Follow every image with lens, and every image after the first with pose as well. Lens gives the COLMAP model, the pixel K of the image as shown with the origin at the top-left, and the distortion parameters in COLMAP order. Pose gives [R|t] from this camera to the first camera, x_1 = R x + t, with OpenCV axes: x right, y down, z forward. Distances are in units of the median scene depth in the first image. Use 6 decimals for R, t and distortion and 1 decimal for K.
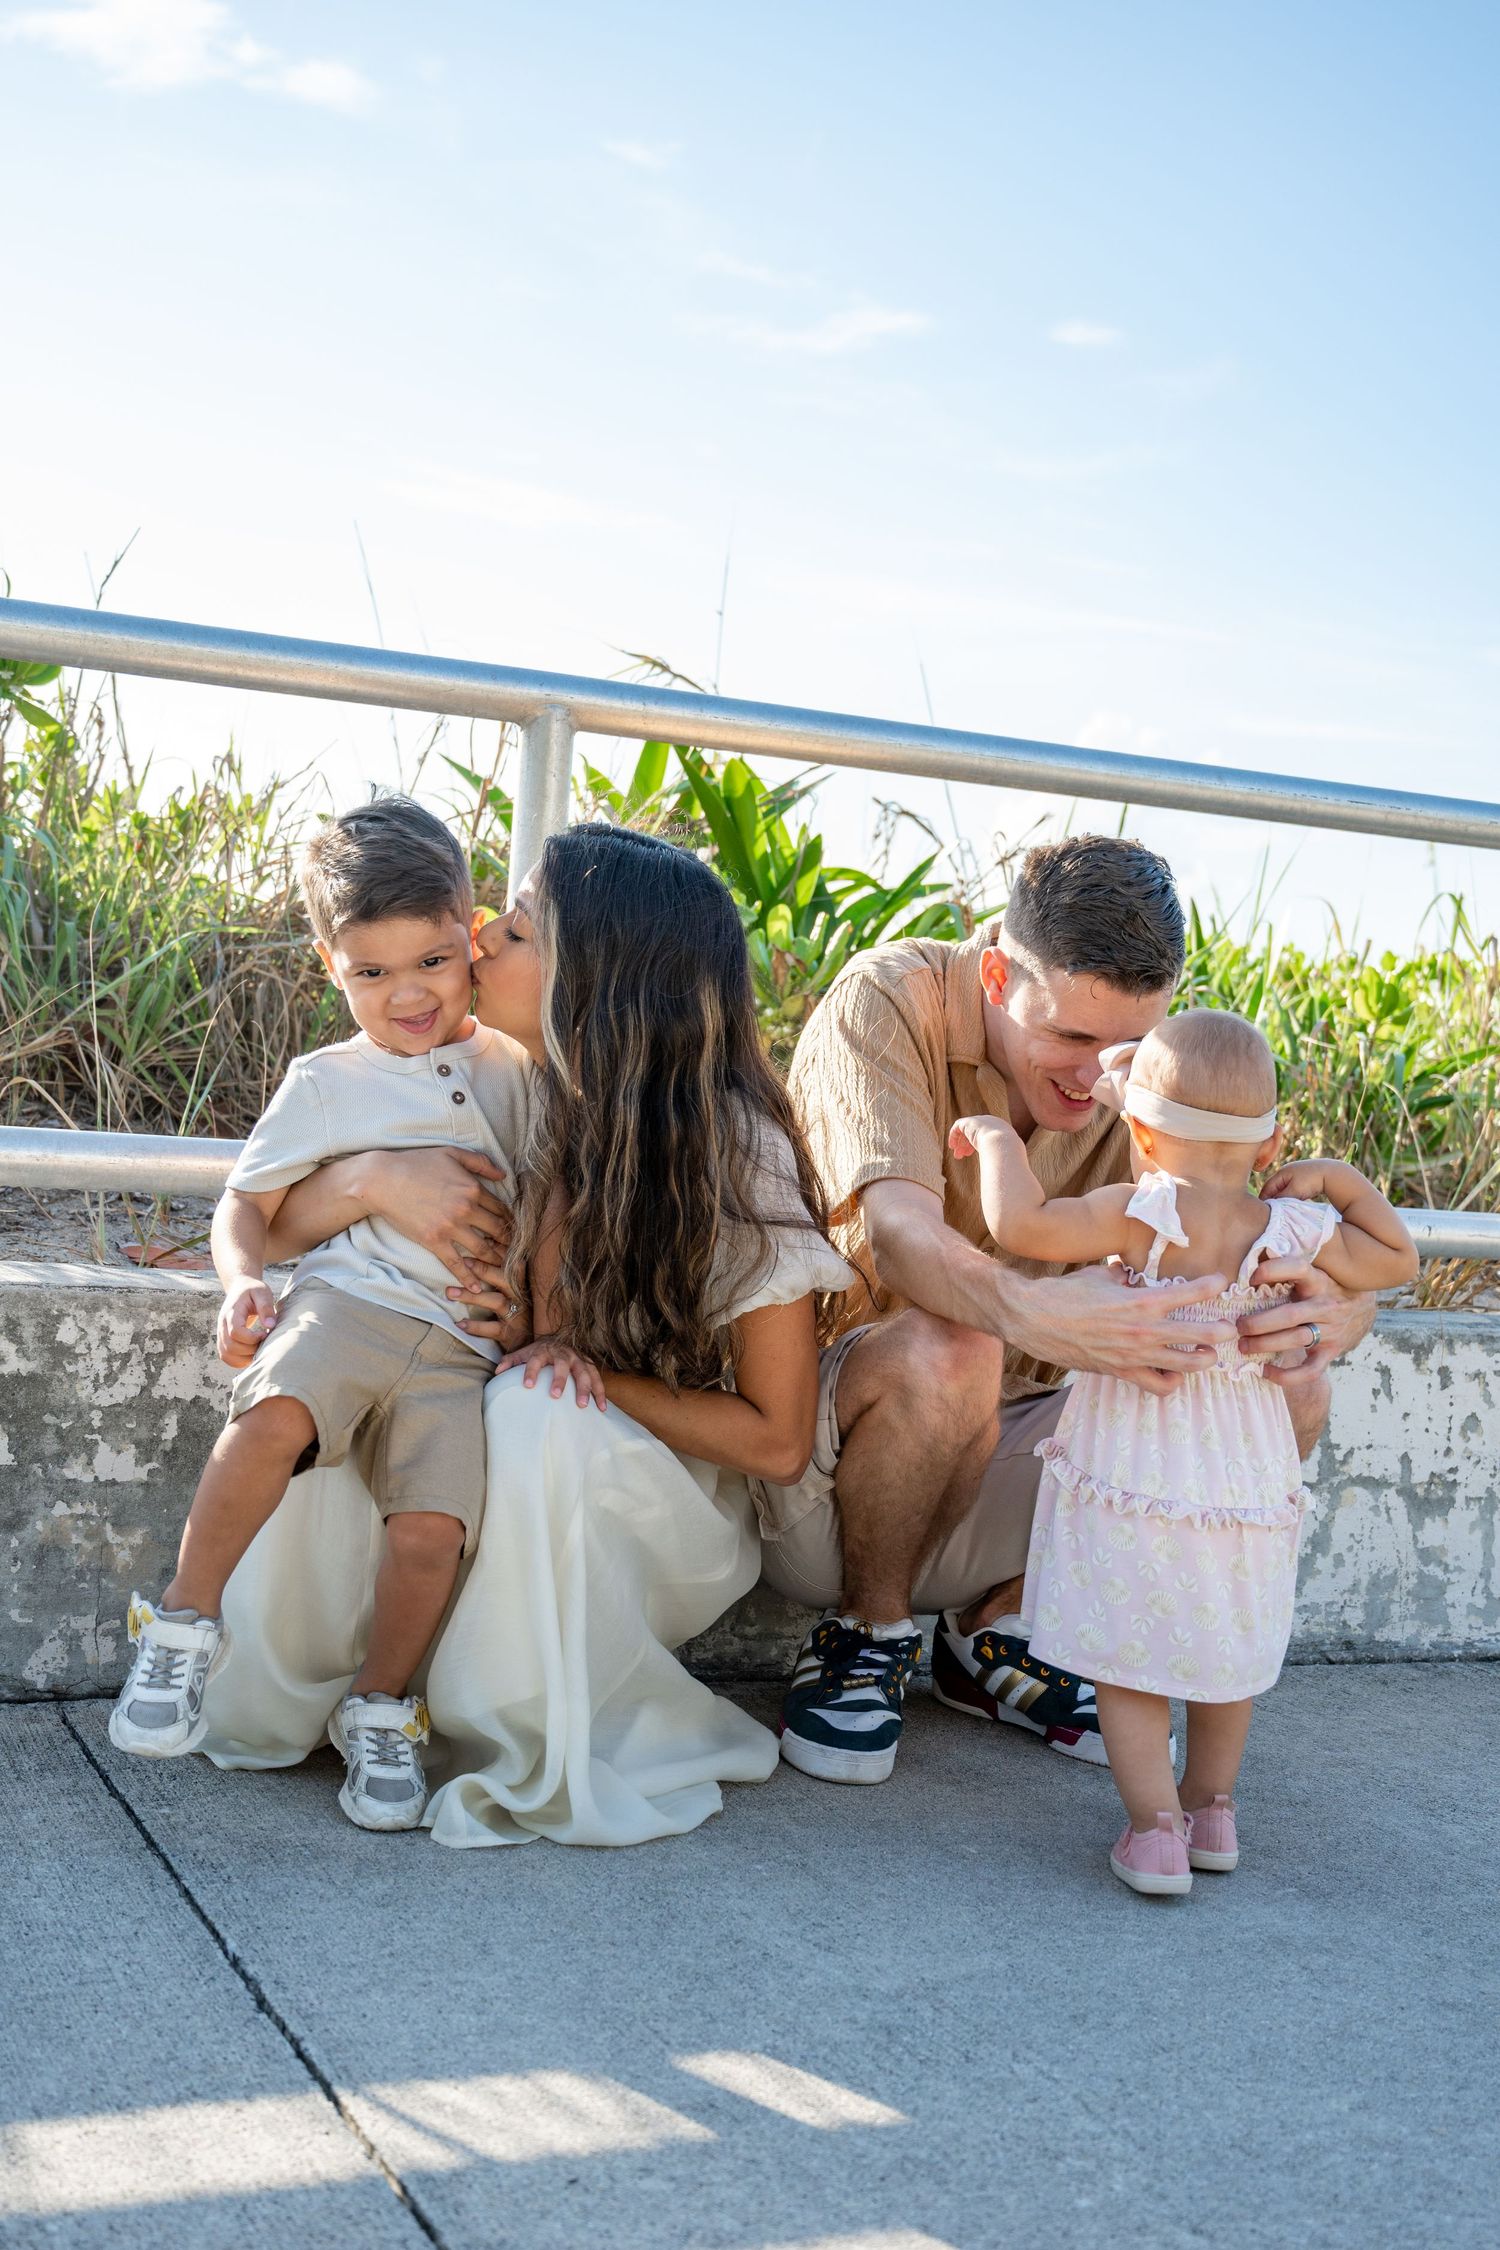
lens RADIAL K [[2642.7, 0, 749.6], [0, 2642.7, 1126.3], [0, 0, 1]] dist [-0.004626, 0.000000]
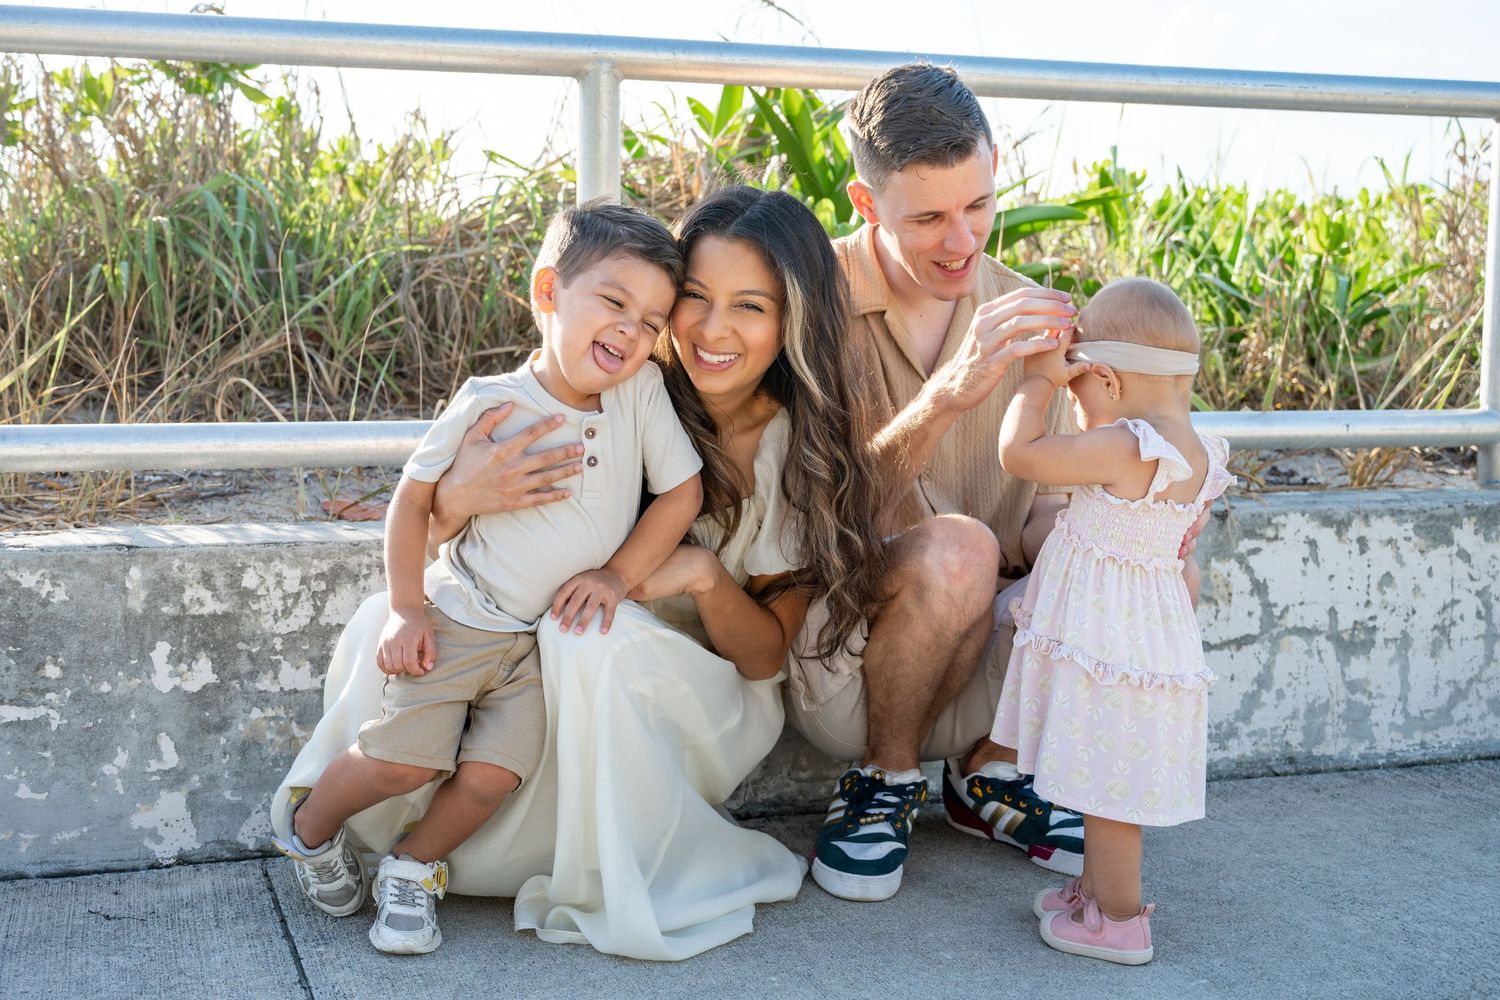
lens RADIAL K [[1939.8, 0, 750.3], [0, 1939.8, 499.5], [0, 0, 1]] dist [-0.001340, 0.000000]
pose [[0.993172, -0.055604, -0.102552, 0.080236], [0.063677, 0.994980, 0.077202, -0.017896], [0.097745, -0.083205, 0.991727, 0.071392]]
